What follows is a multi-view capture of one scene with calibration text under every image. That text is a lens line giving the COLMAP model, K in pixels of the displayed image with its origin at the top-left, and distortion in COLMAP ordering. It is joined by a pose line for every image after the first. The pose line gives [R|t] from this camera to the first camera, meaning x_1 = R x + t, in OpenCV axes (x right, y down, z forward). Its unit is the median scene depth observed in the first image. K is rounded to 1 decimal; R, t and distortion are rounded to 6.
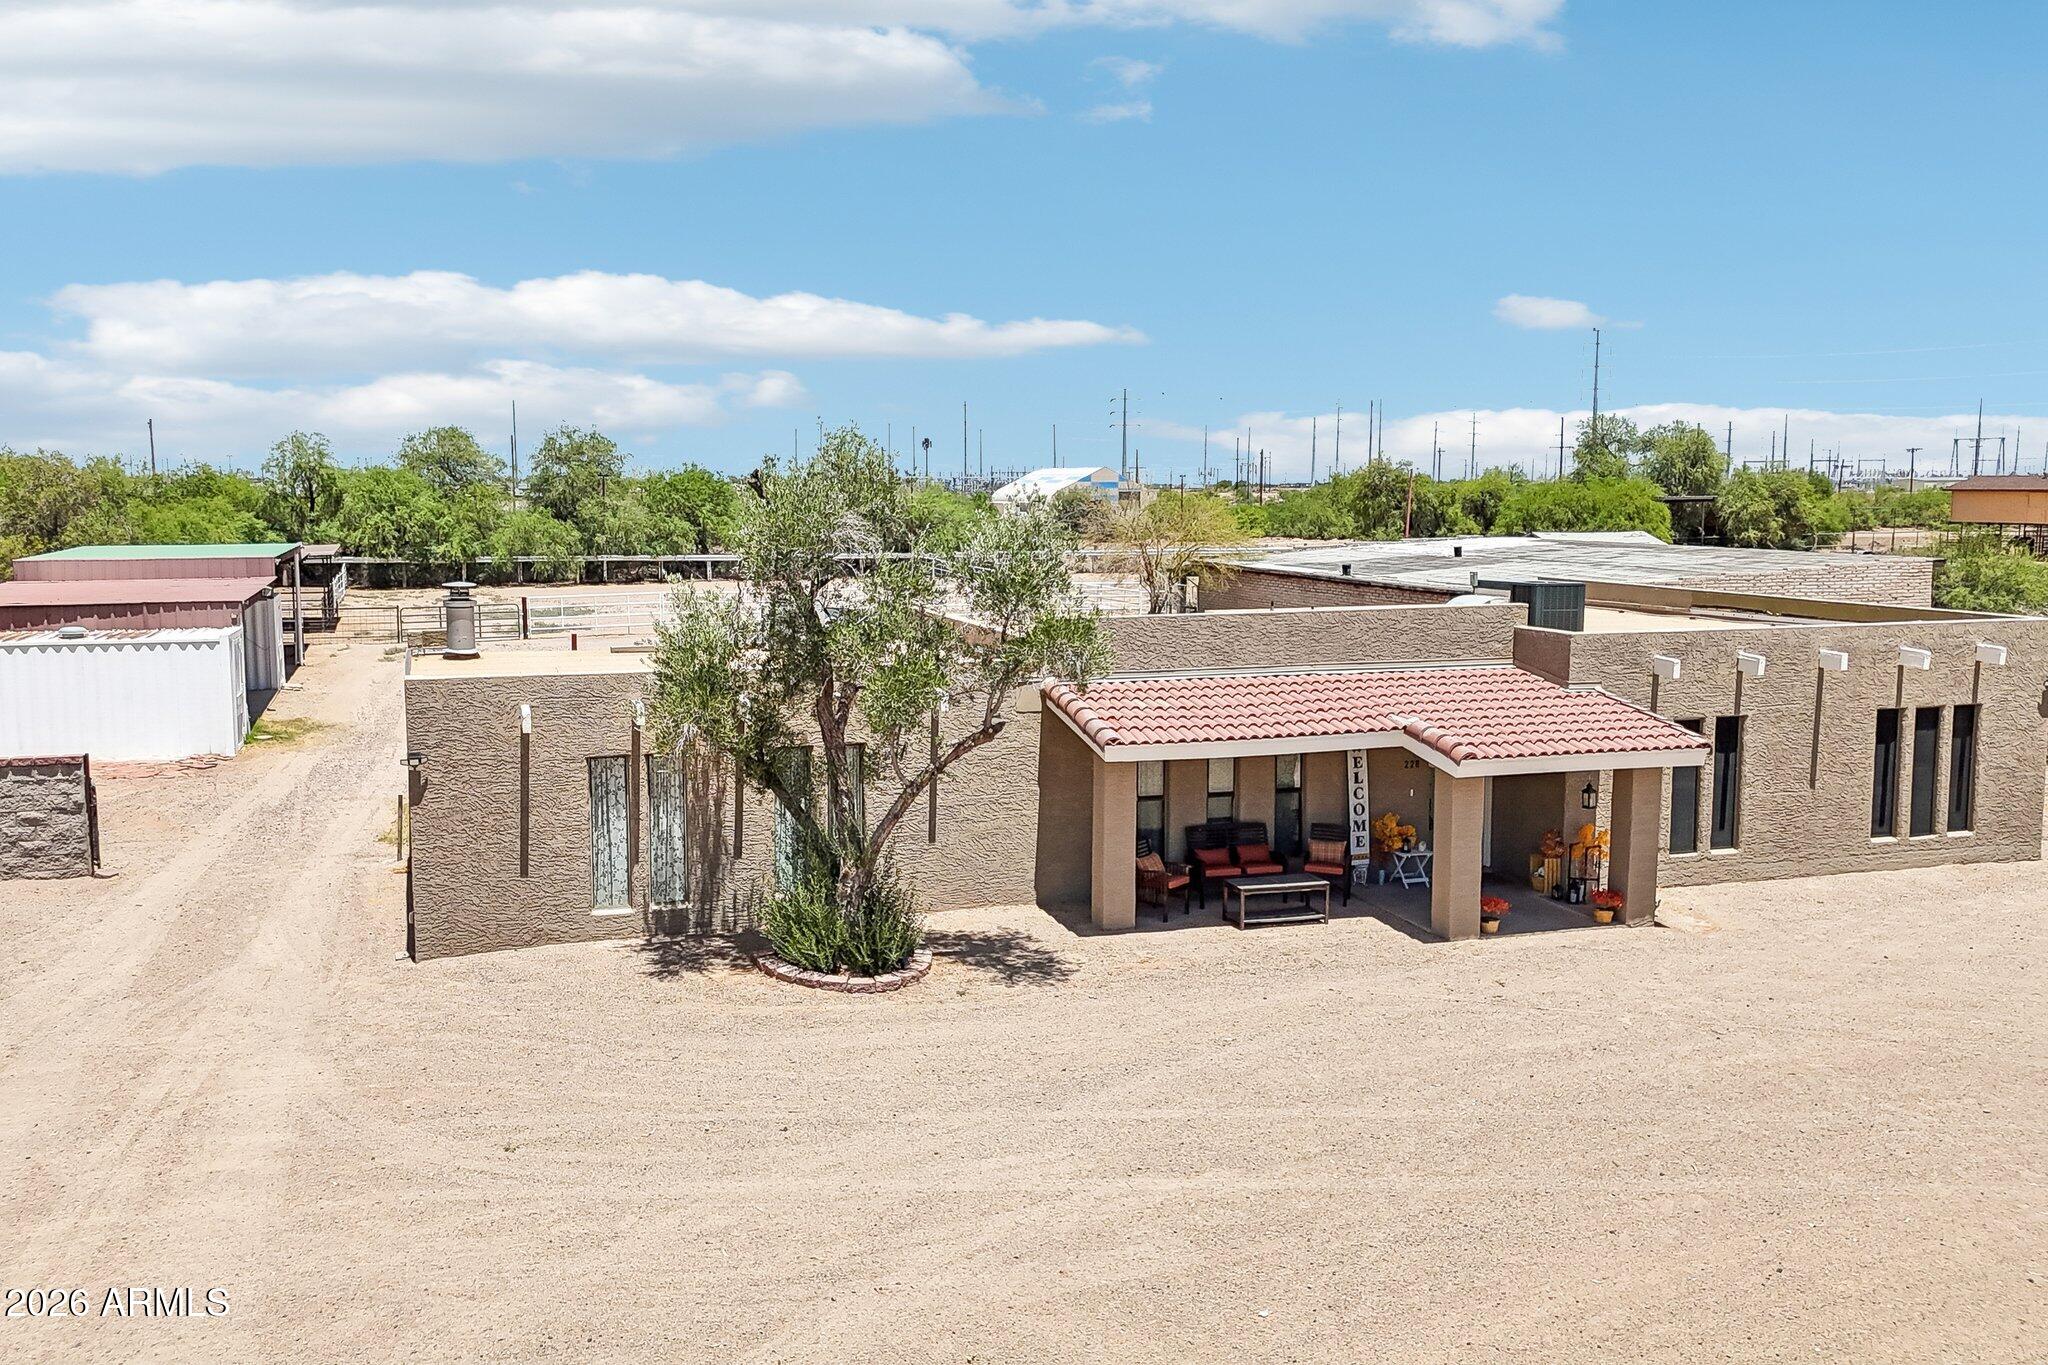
lens RADIAL K [[1775.5, 0, 1013.6], [0, 1775.5, 684.1], [0, 0, 1]] dist [0.135632, -0.236609]
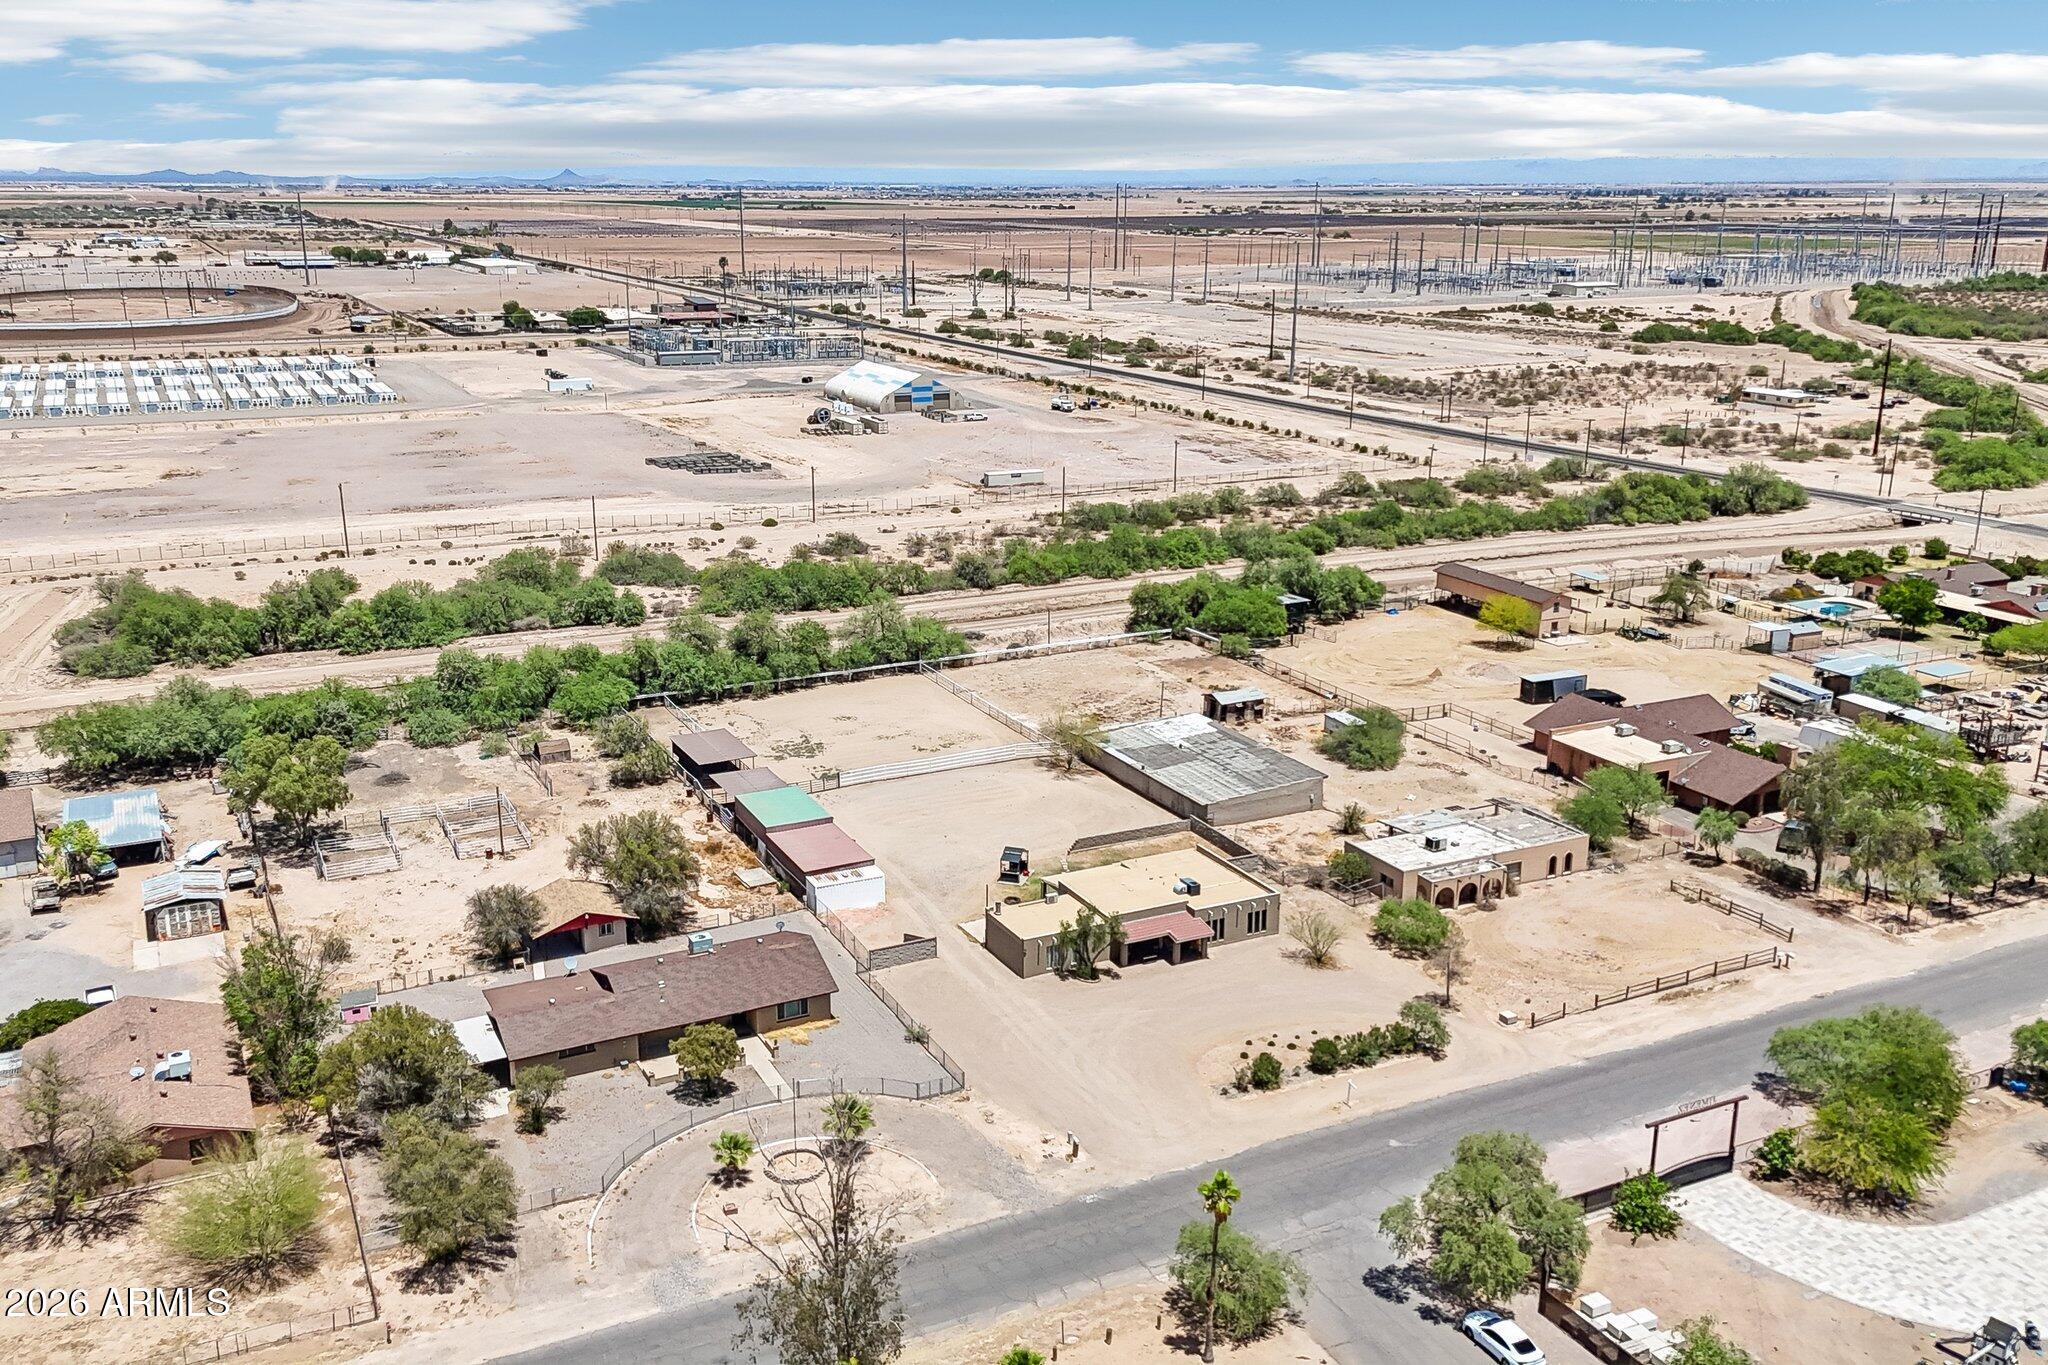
lens RADIAL K [[1782.2, 0, 1016.5], [0, 1782.2, 682.2], [0, 0, 1]] dist [0.113803, -0.215481]
pose [[0.989468, -0.035872, 0.140235, -1.034179], [0.012944, 0.986853, 0.161104, -1.656306], [-0.144170, -0.157592, 0.976924, -4.388823]]
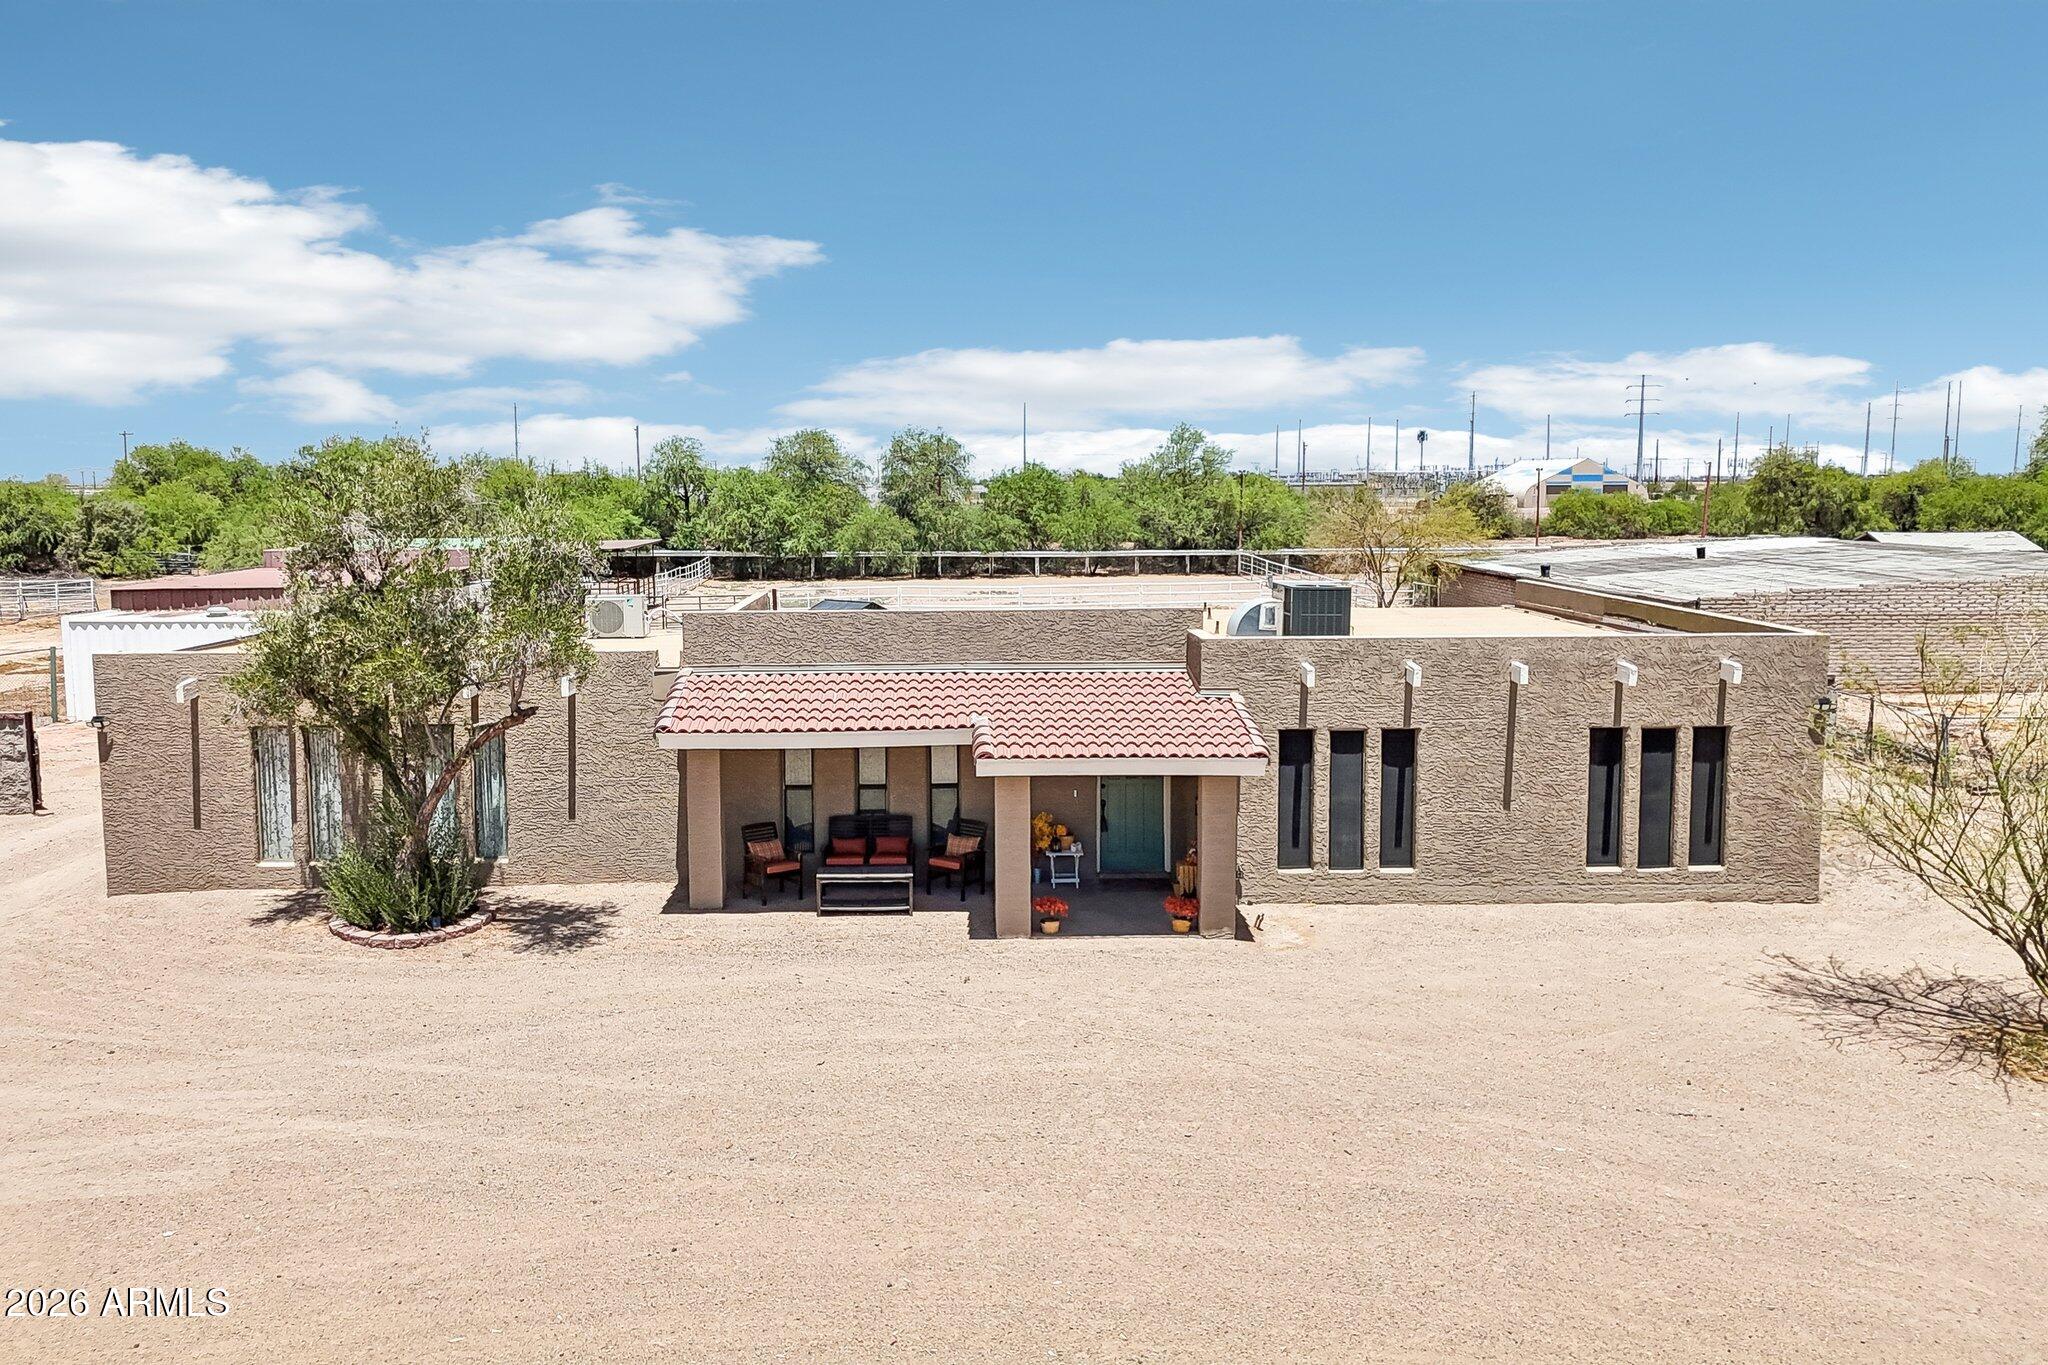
lens RADIAL K [[1775.5, 0, 1013.6], [0, 1775.5, 684.1], [0, 0, 1]] dist [0.135632, -0.236609]
pose [[0.959185, 0.029137, -0.281273, 0.460658], [-0.028581, 0.999573, 0.006078, -0.005633], [0.281330, 0.002209, 0.959609, 0.034663]]
